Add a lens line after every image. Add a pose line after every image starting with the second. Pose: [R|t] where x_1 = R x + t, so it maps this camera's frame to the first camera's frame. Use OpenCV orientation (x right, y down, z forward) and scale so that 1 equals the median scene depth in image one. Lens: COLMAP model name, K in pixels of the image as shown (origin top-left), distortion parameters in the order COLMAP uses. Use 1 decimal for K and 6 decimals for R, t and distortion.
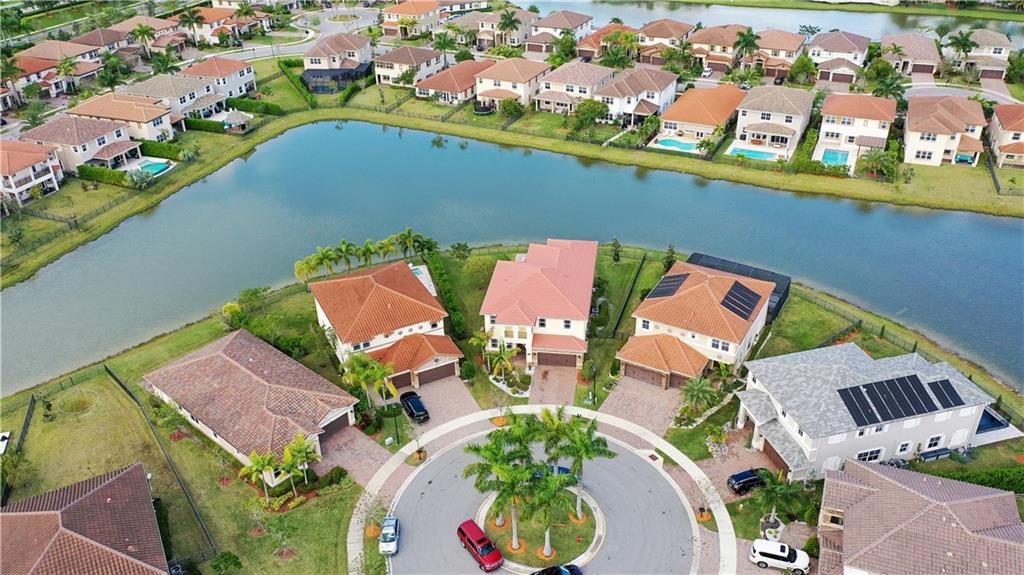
lens RADIAL K [[866.7, 0, 527.3], [0, 866.7, 287.6], [0, 0, 1]] dist [0.014128, 0.002051]
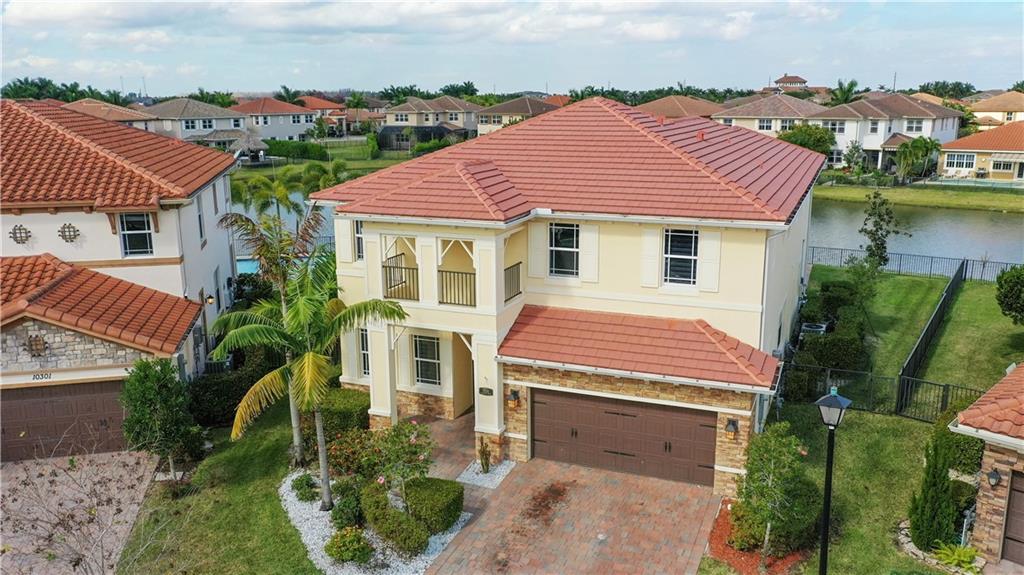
lens RADIAL K [[825.6, 0, 512.0], [0, 825.6, 287.5], [0, 0, 1]] dist [0.015107, -0.001250]
pose [[0.964738, 0.058433, -0.256644, 0.038840], [-0.132951, 0.949700, -0.283539, 0.072833], [0.227167, 0.307662, 0.923980, 0.540046]]
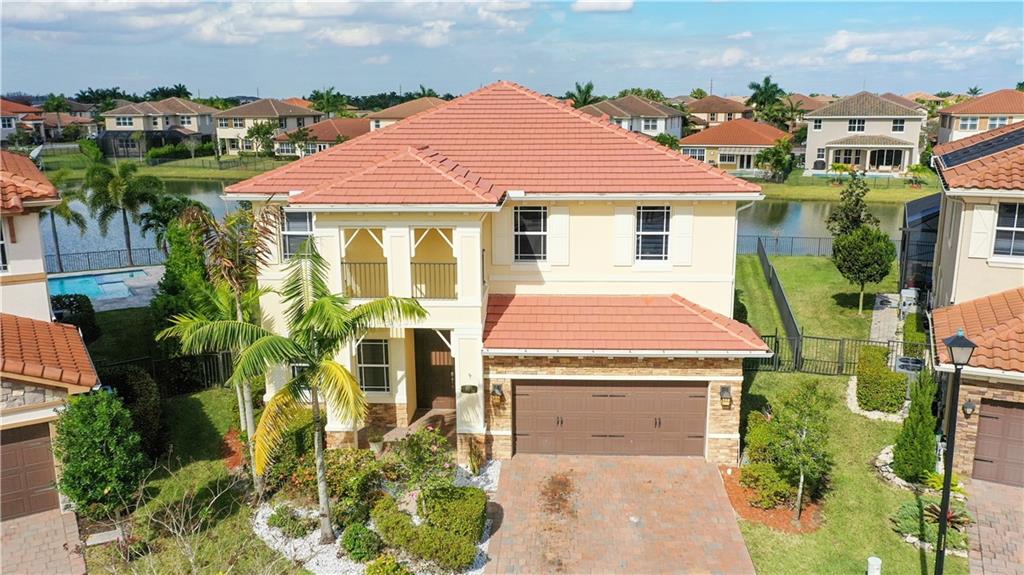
lens RADIAL K [[825.6, 0, 512.0], [0, 825.6, 287.5], [0, 0, 1]] dist [0.015107, -0.001250]
pose [[0.997278, -0.017048, 0.071742, -0.000953], [0.038302, 0.951126, -0.306418, 0.075358], [-0.063011, 0.308332, 0.949190, 0.544277]]
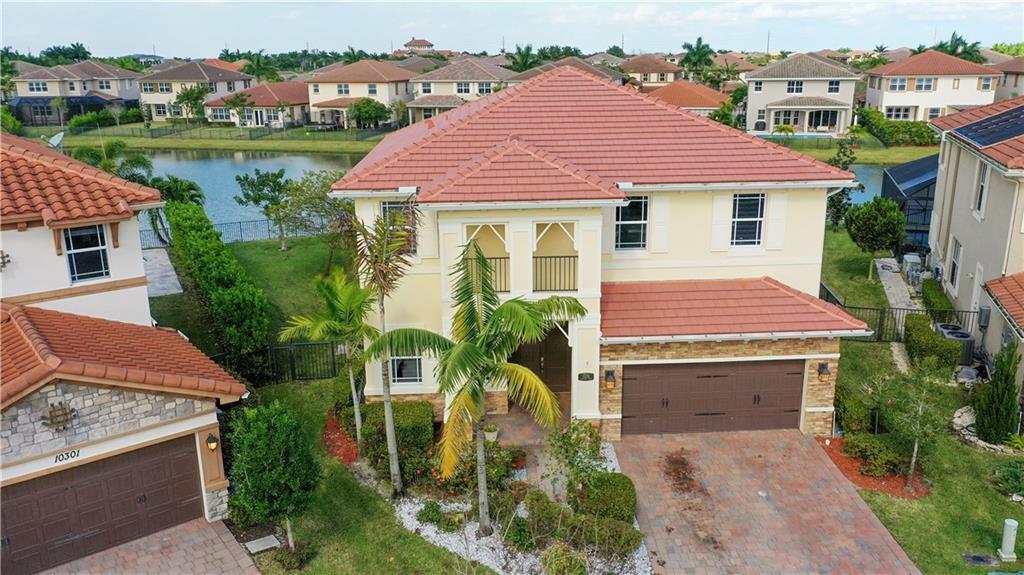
lens RADIAL K [[825.6, 0, 512.0], [0, 825.6, 287.5], [0, 0, 1]] dist [0.015107, -0.001250]
pose [[0.983179, -0.054277, 0.174393, -0.031921], [0.097680, 0.963057, -0.250959, 0.069242], [-0.154330, 0.263772, 0.952159, 0.543294]]
